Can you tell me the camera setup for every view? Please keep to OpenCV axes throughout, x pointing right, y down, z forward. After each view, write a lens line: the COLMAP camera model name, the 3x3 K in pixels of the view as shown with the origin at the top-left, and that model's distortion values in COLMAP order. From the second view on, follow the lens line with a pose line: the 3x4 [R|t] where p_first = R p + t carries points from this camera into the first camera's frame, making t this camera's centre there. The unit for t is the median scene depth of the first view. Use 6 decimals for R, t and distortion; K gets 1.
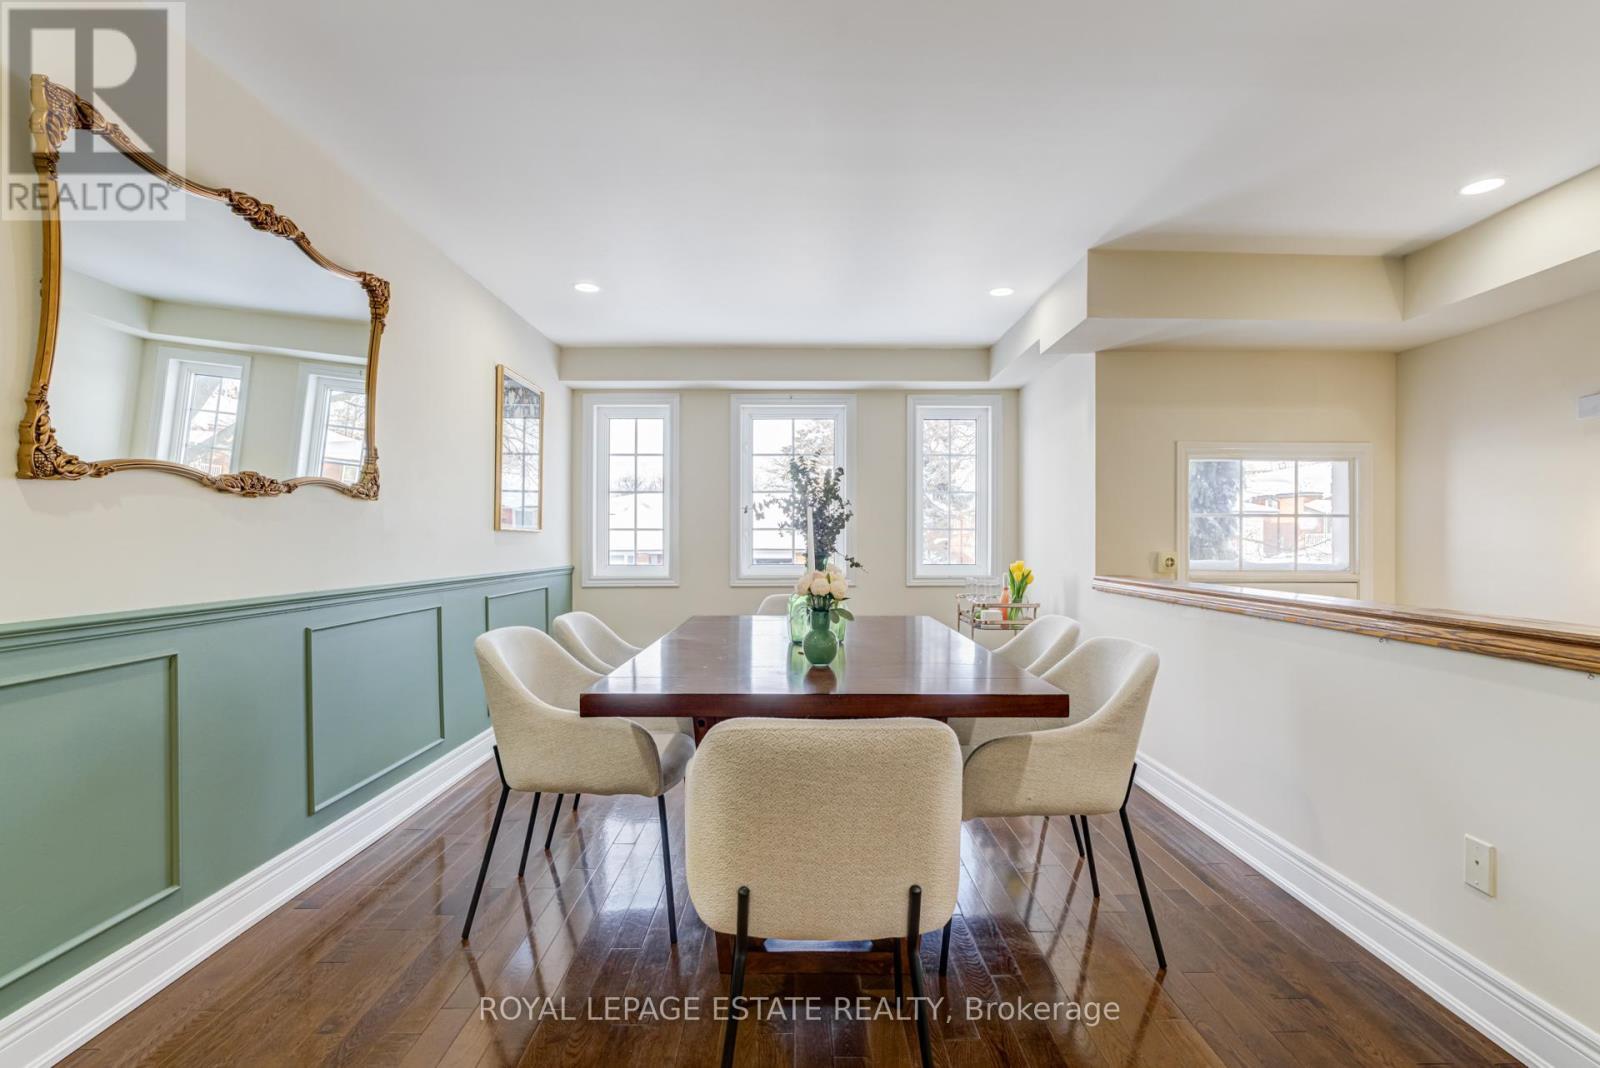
lens RADIAL K [[764.5, 0, 800.0], [0, 764.5, 534.0], [0, 0, 1]] dist [-0.025194, 0.017399]
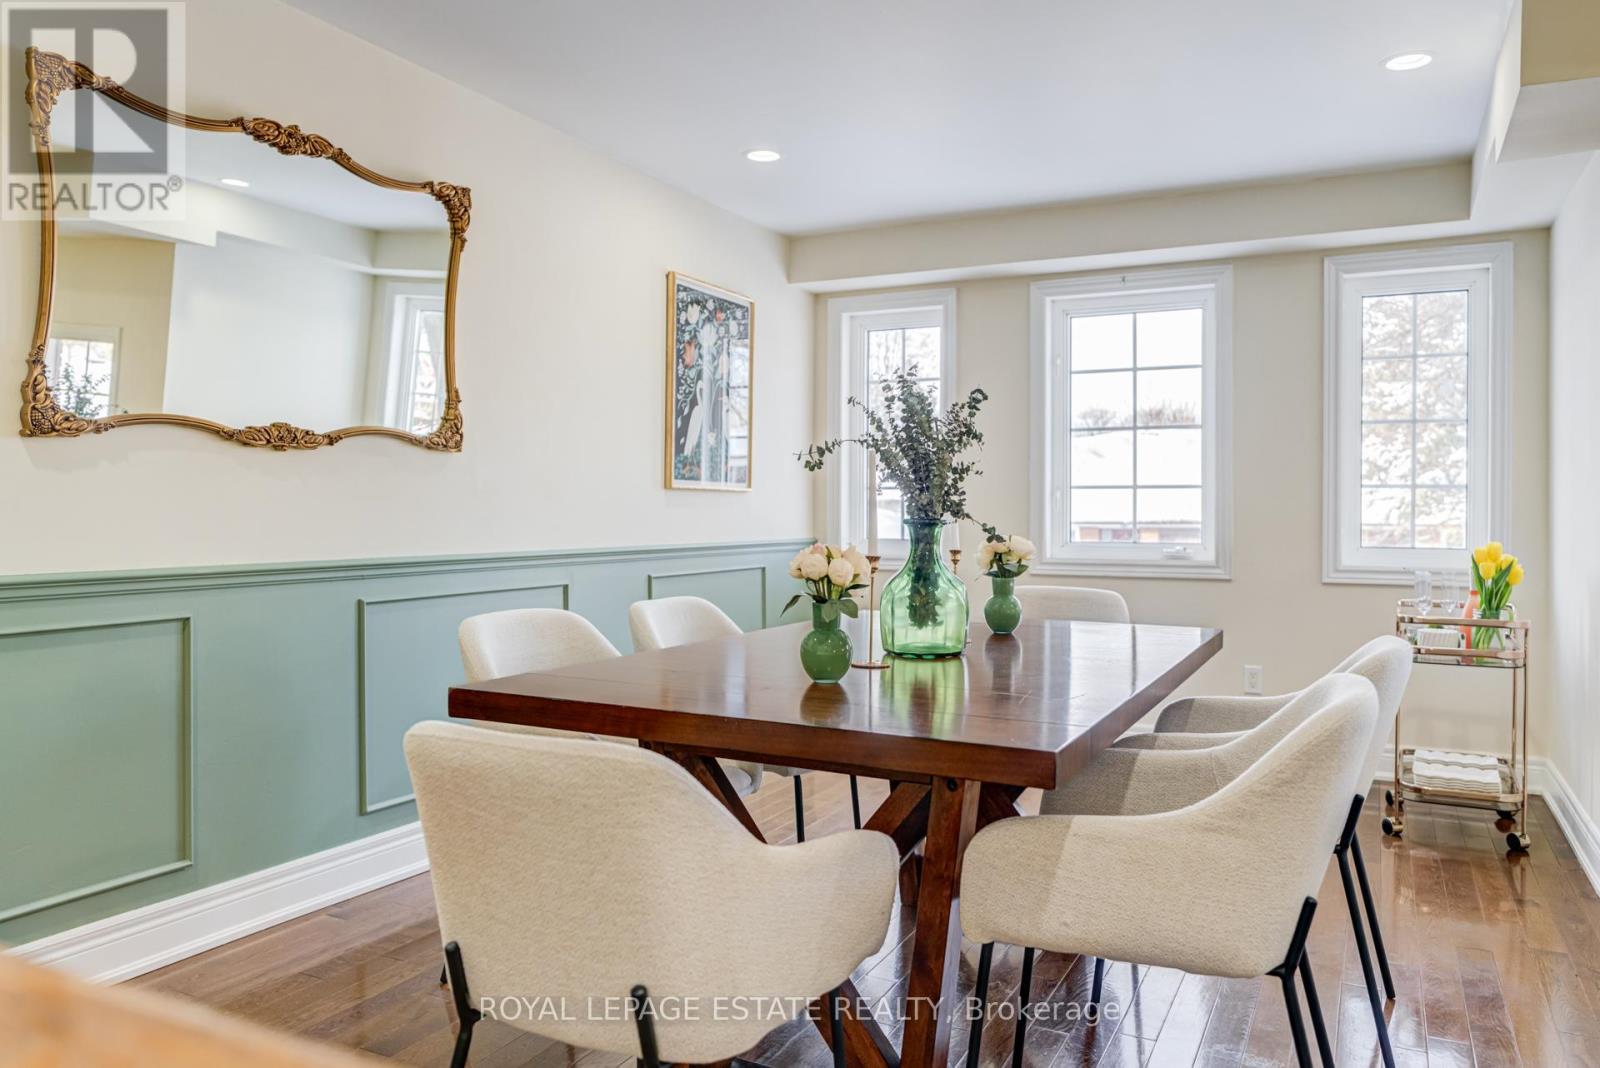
lens RADIAL K [[1142.8, 0, 787.0], [0, 1142.8, 498.7], [0, 0, 1]] dist [-0.009946, 0.003629]
pose [[0.884125, 0.001034, -0.467249, 0.352029], [-0.000788, 0.999999, 0.000723, 0.005665], [0.467250, -0.000271, 0.884125, 0.061401]]
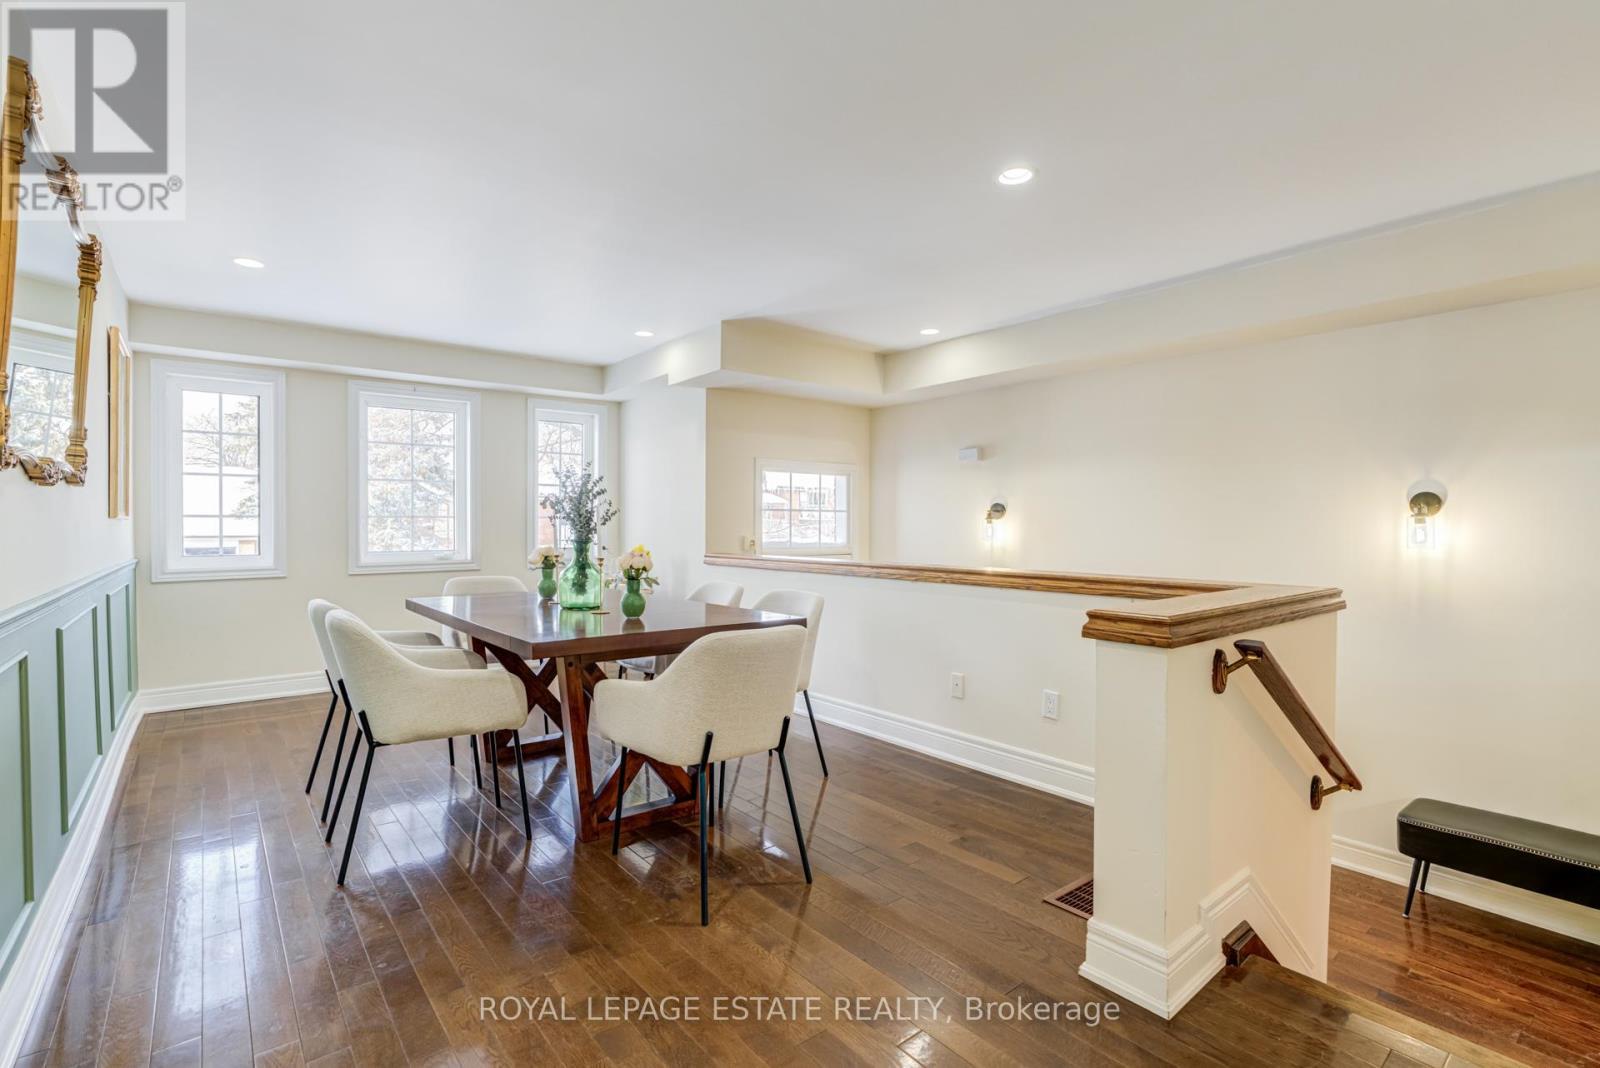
lens RADIAL K [[752.0, 0, 775.3], [0, 752.0, 533.0], [0, 0, 1]] dist [0.000169, 0.000760]
pose [[0.799572, -0.007119, 0.600528, -0.446512], [-0.004269, 0.999837, 0.017536, -0.008532], [-0.600555, -0.016585, 0.799412, -0.204530]]
